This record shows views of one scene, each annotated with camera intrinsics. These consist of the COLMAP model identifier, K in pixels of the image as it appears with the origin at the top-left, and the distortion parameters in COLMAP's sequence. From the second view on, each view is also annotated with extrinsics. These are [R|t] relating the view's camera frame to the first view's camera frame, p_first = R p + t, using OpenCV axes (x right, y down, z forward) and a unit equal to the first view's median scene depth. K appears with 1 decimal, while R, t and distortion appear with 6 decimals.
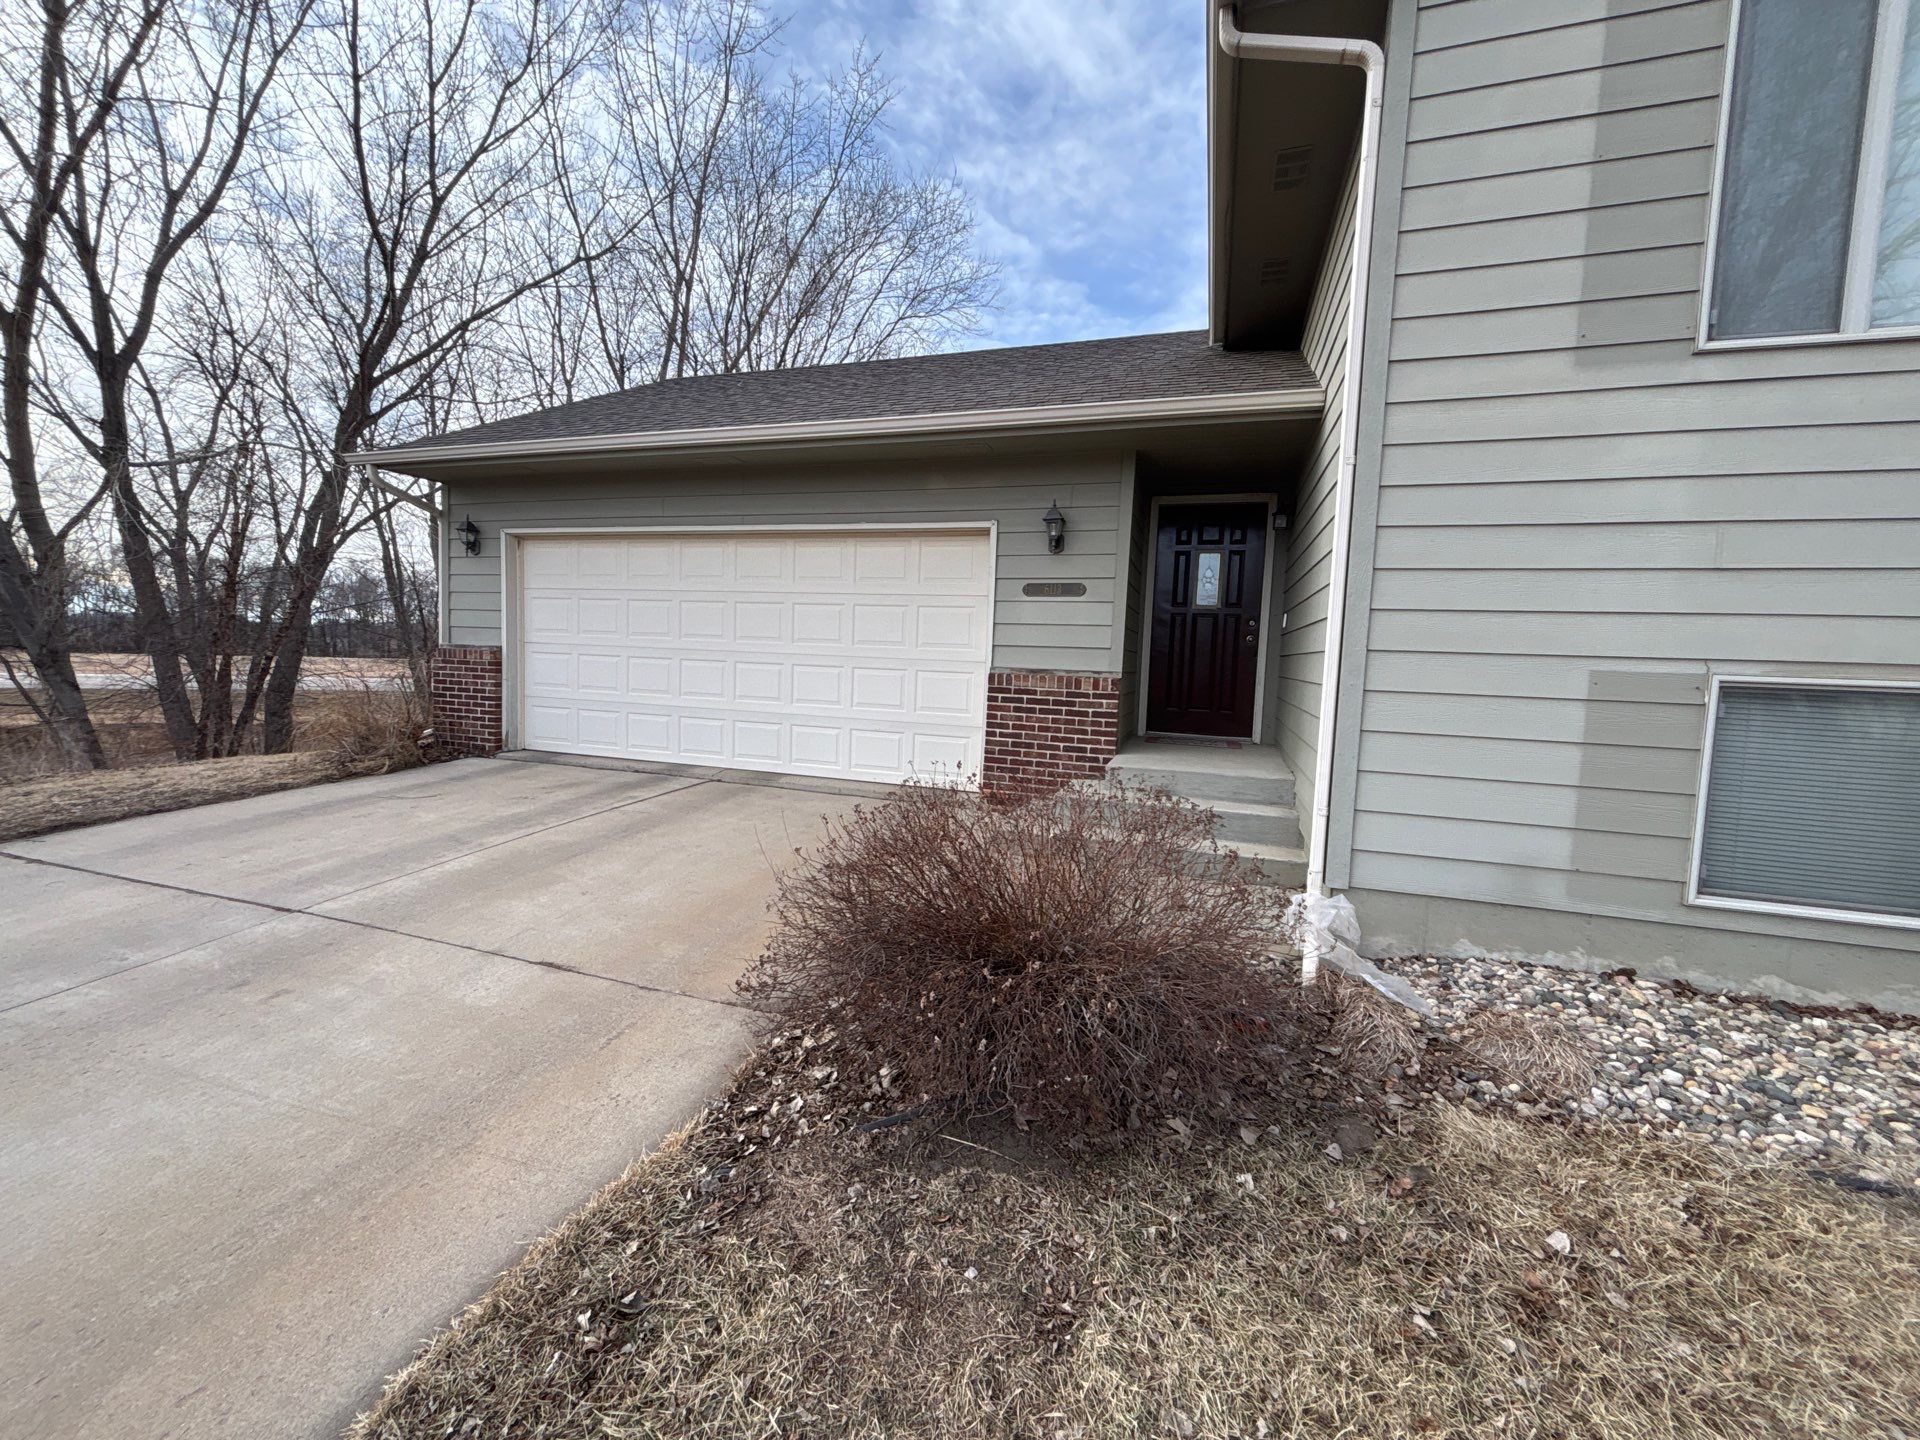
lens RADIAL K [[757.1, 0, 990.3], [0, 757.1, 716.3], [0, 0, 1]] dist [-0.000862, 0.000522]
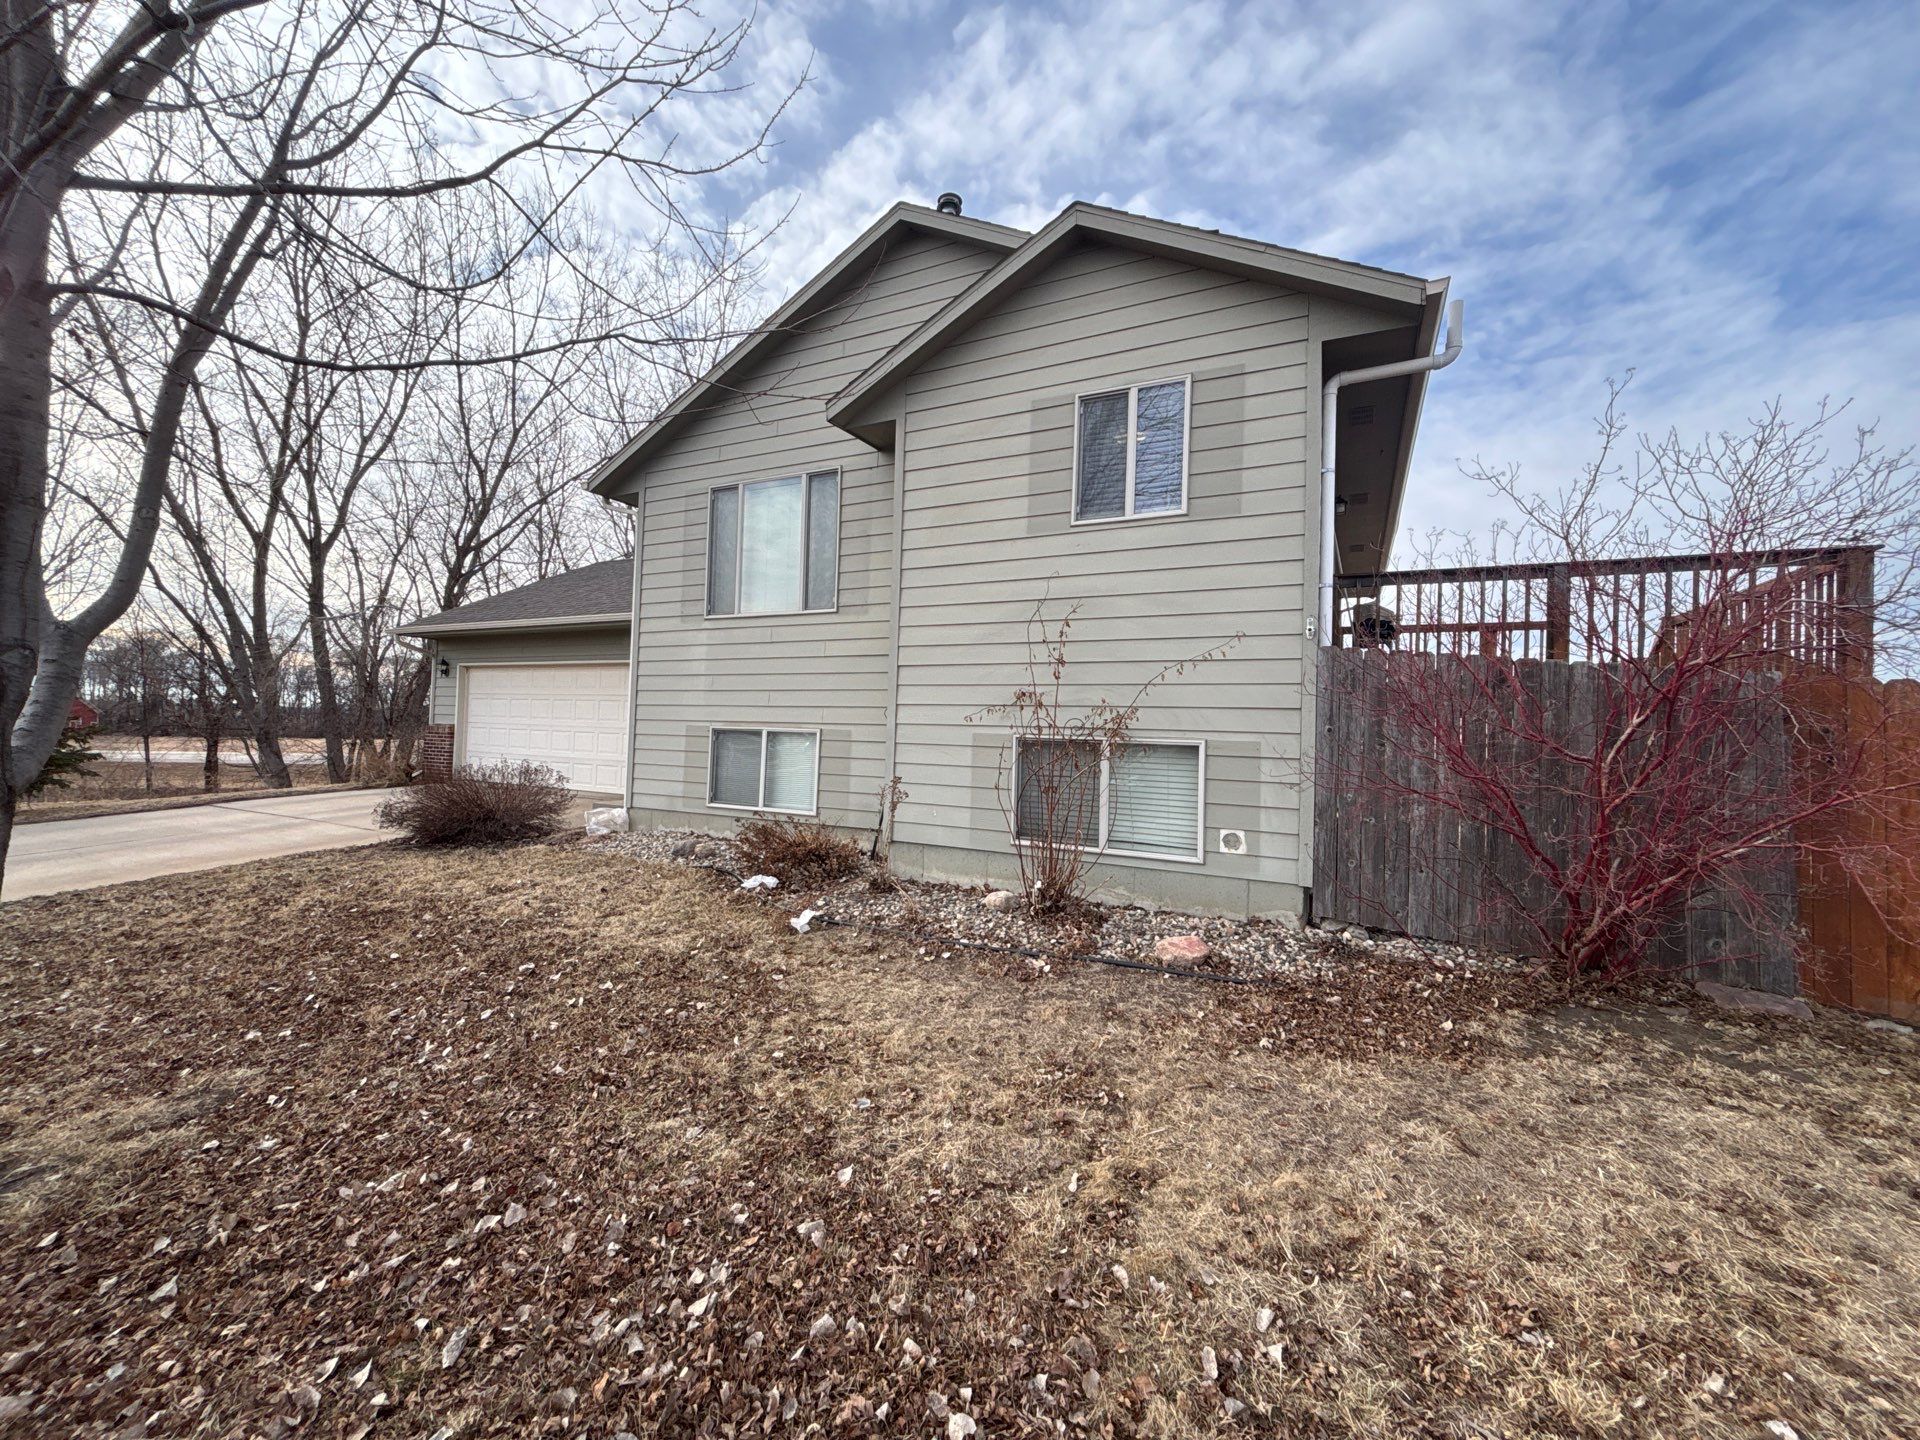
lens RADIAL K [[778.9, 0, 959.0], [0, 778.9, 724.0], [0, 0, 1]] dist [-0.002176, -0.000119]
pose [[0.984822, -0.008430, -0.173360, 1.256555], [-0.009589, 0.994652, -0.102839, 0.123180], [0.173300, 0.102941, 0.979475, -0.925842]]
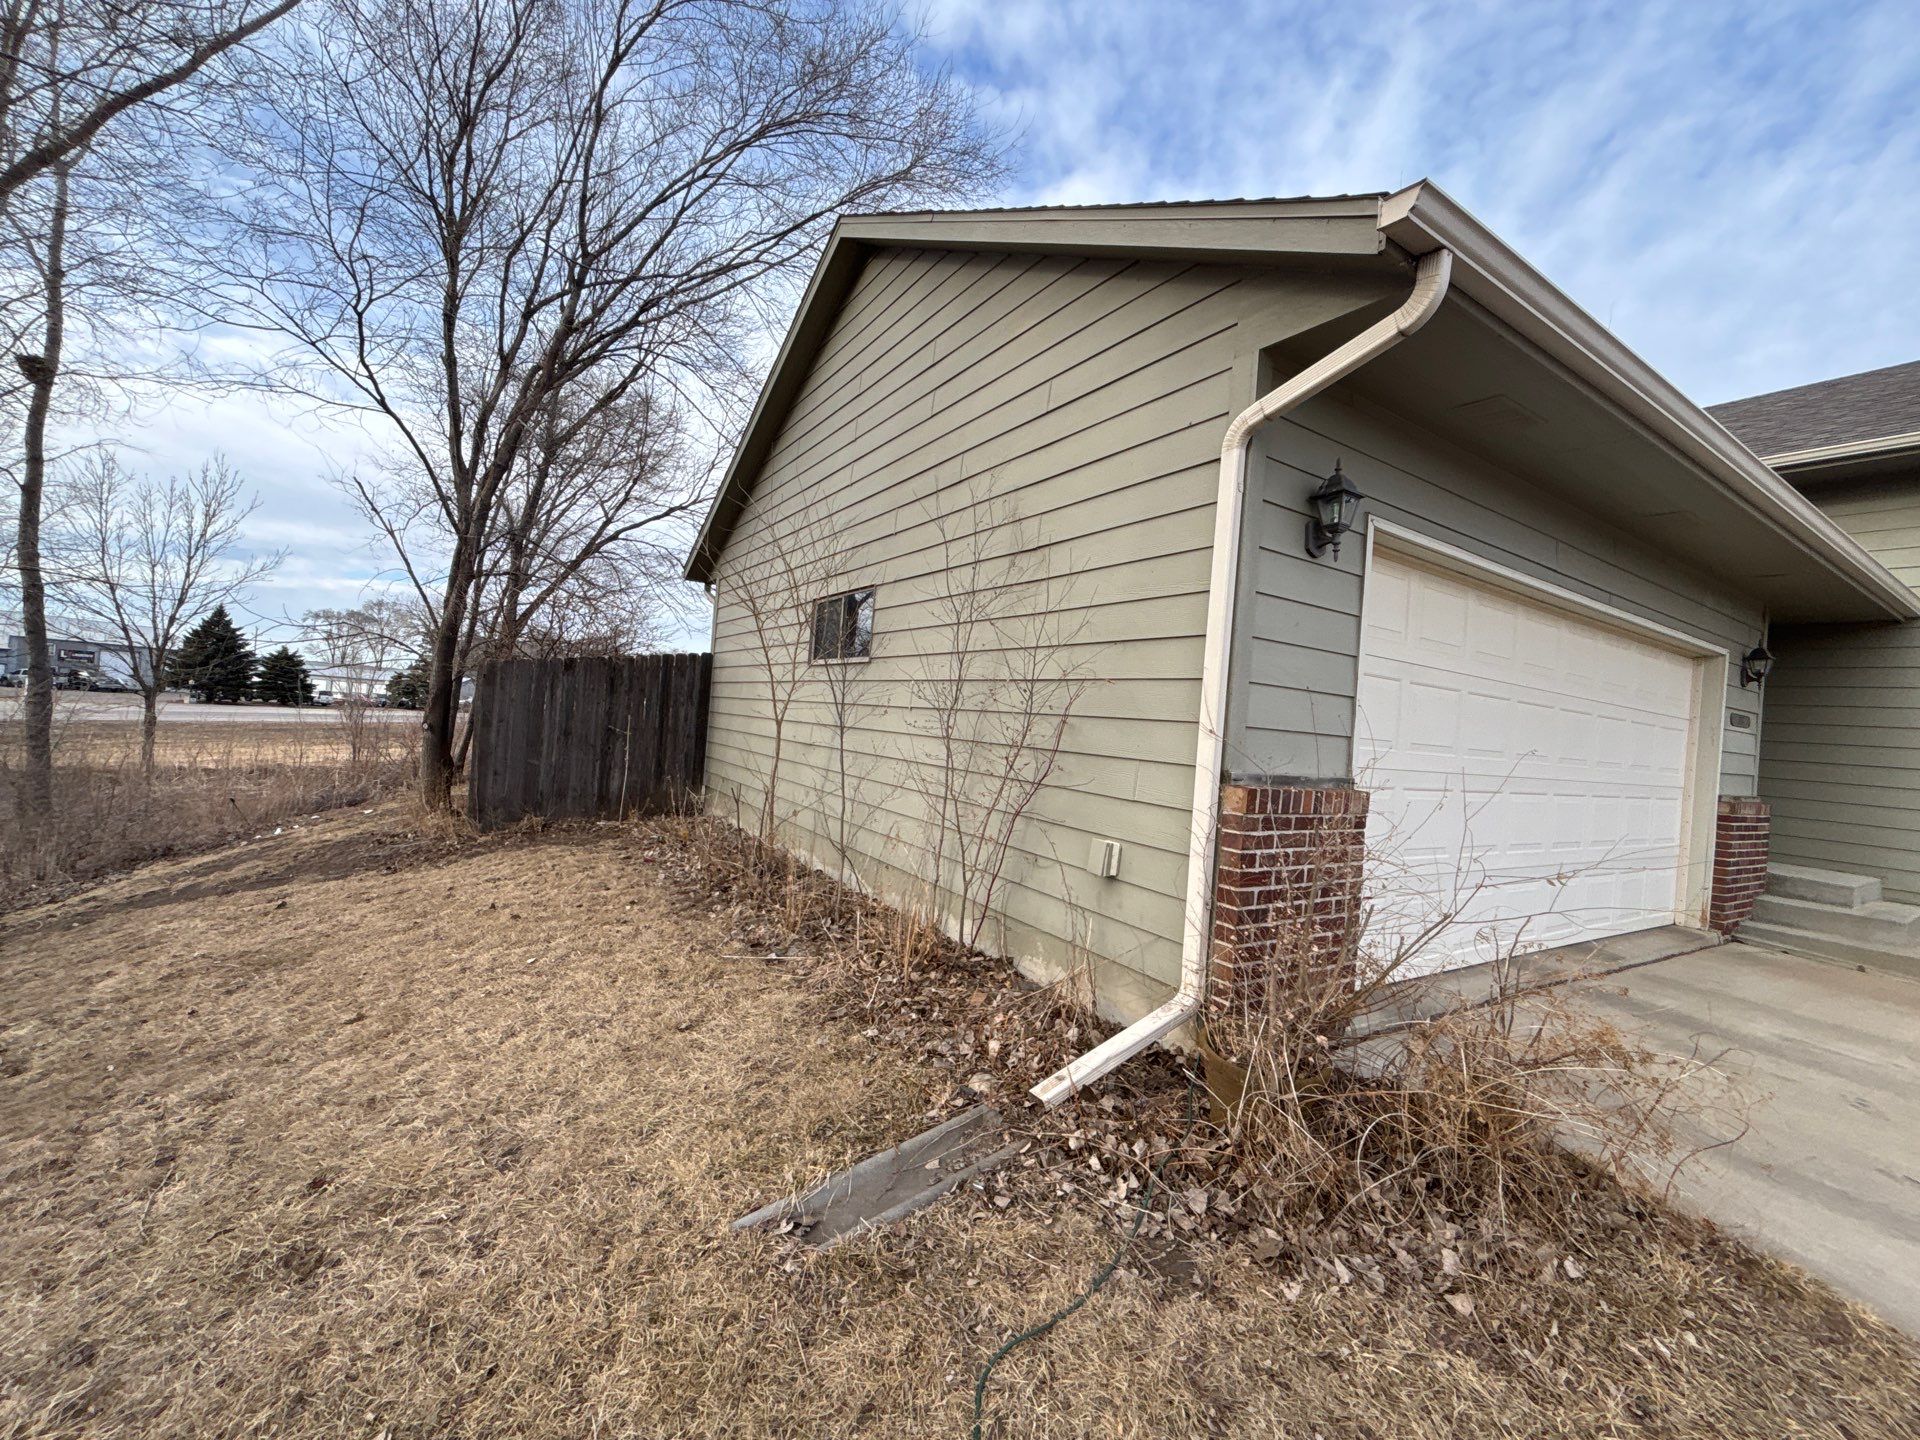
lens RADIAL K [[778.9, 0, 959.0], [0, 778.9, 724.0], [0, 0, 1]] dist [-0.002176, -0.000119]
pose [[0.646193, 0.005452, 0.763155, -1.444295], [0.002626, 0.999953, -0.009366, -0.153998], [-0.763170, 0.008056, 0.646148, 1.125478]]
